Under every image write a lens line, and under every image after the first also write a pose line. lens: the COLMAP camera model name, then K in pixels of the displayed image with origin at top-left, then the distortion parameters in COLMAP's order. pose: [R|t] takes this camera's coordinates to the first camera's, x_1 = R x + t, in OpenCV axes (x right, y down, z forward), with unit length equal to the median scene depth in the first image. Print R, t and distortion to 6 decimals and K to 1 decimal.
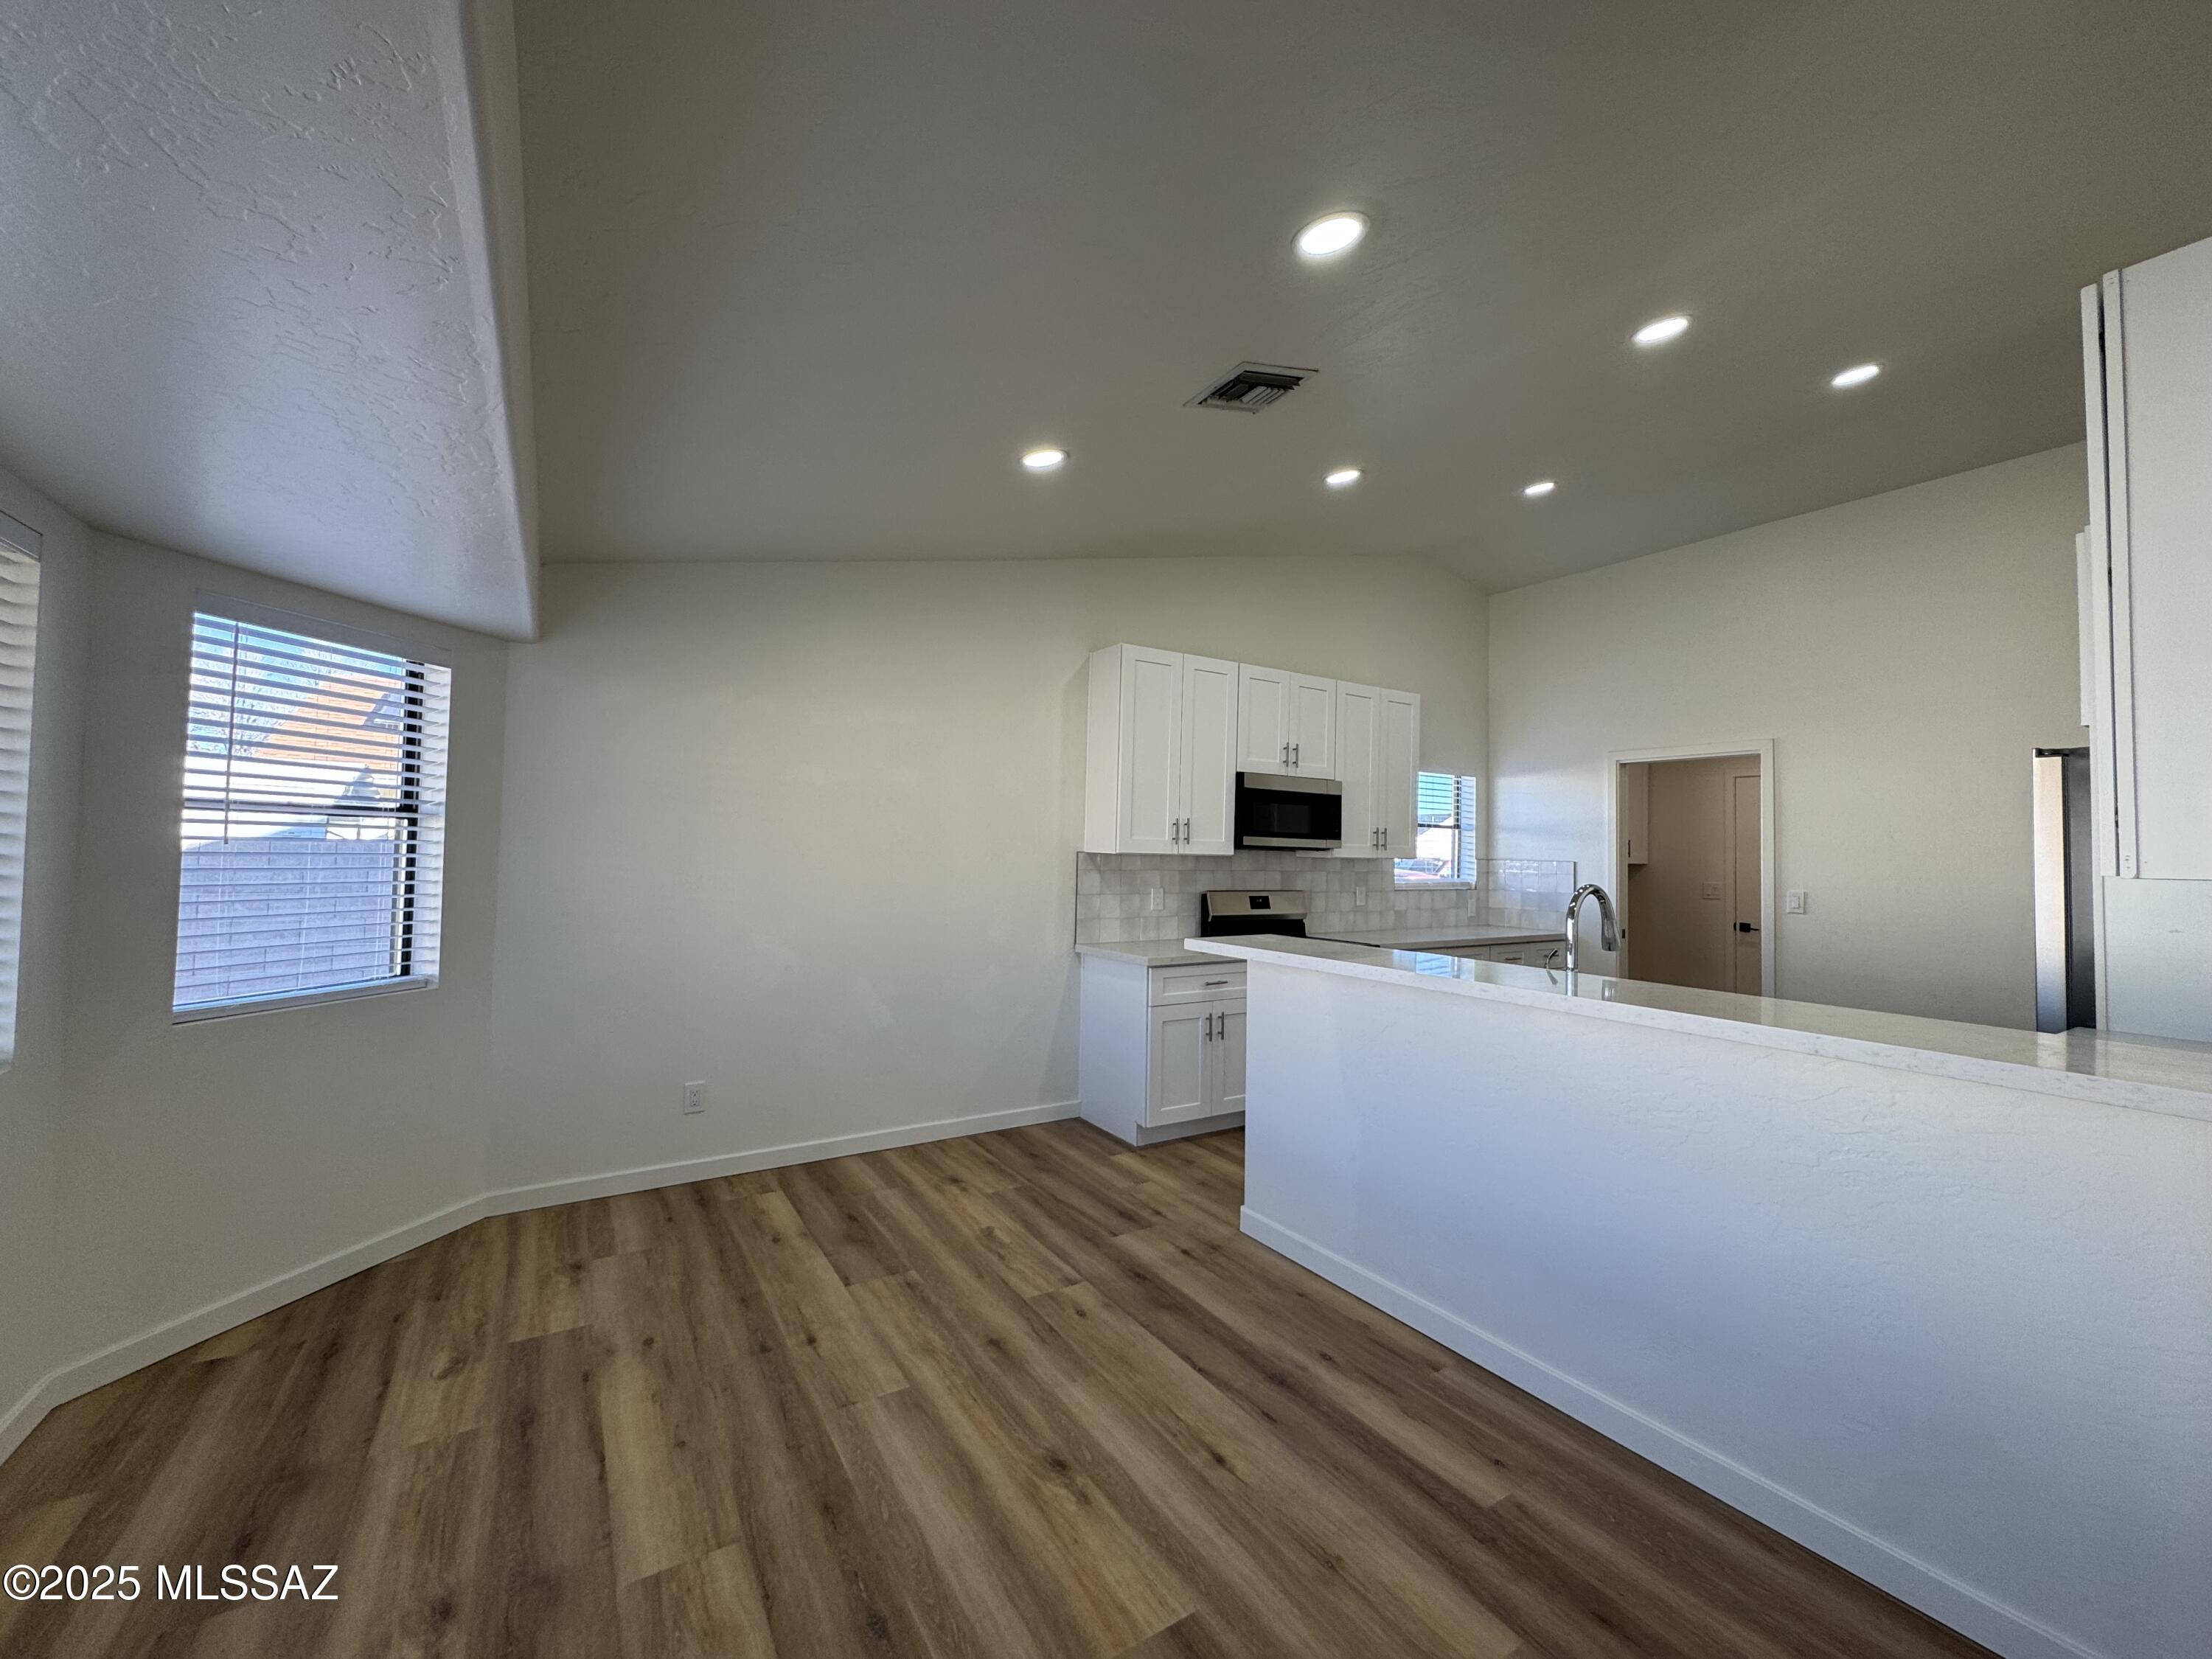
lens RADIAL K [[879.6, 0, 1103.3], [0, 879.6, 824.6], [0, 0, 1]] dist [-0.002149, 0.000956]
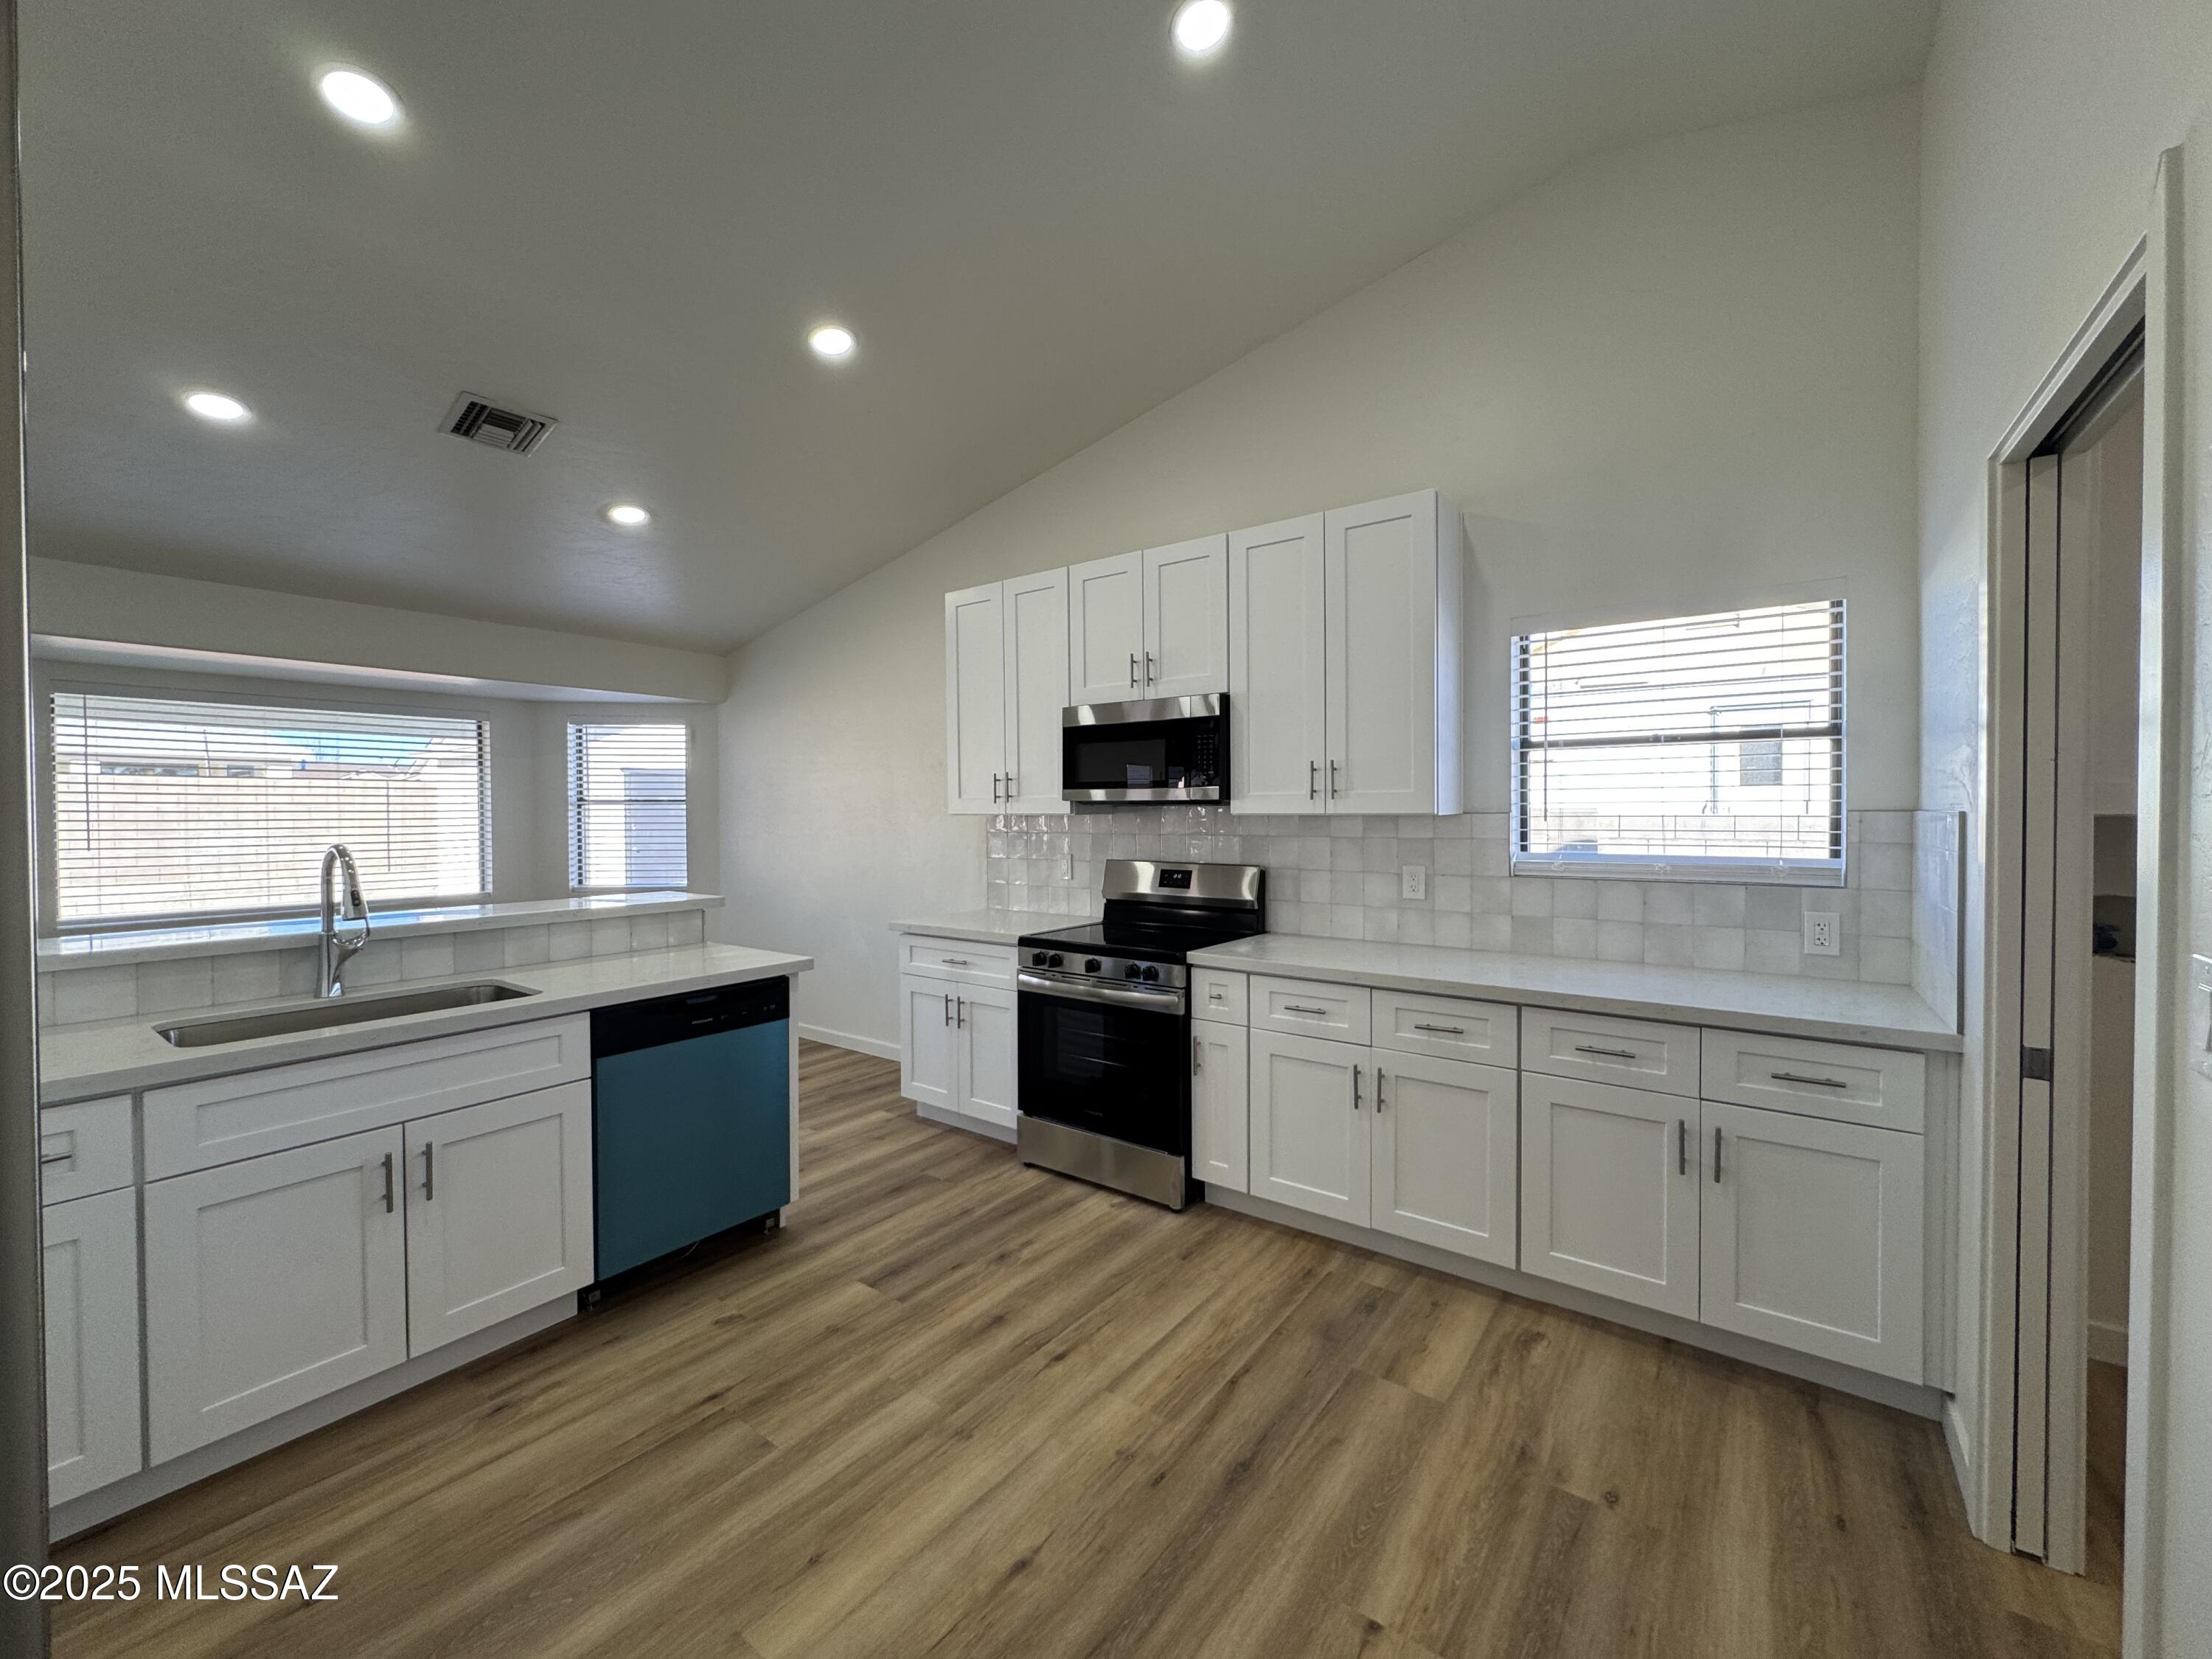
lens RADIAL K [[879.6, 0, 1110.5], [0, 879.6, 824.6], [0, 0, 1]] dist [-0.002149, 0.000956]
pose [[0.367195, -0.005262, -0.930129, 1.147589], [0.041058, 0.999101, 0.010556, 0.048018], [0.929237, -0.042066, 0.367081, 0.957056]]
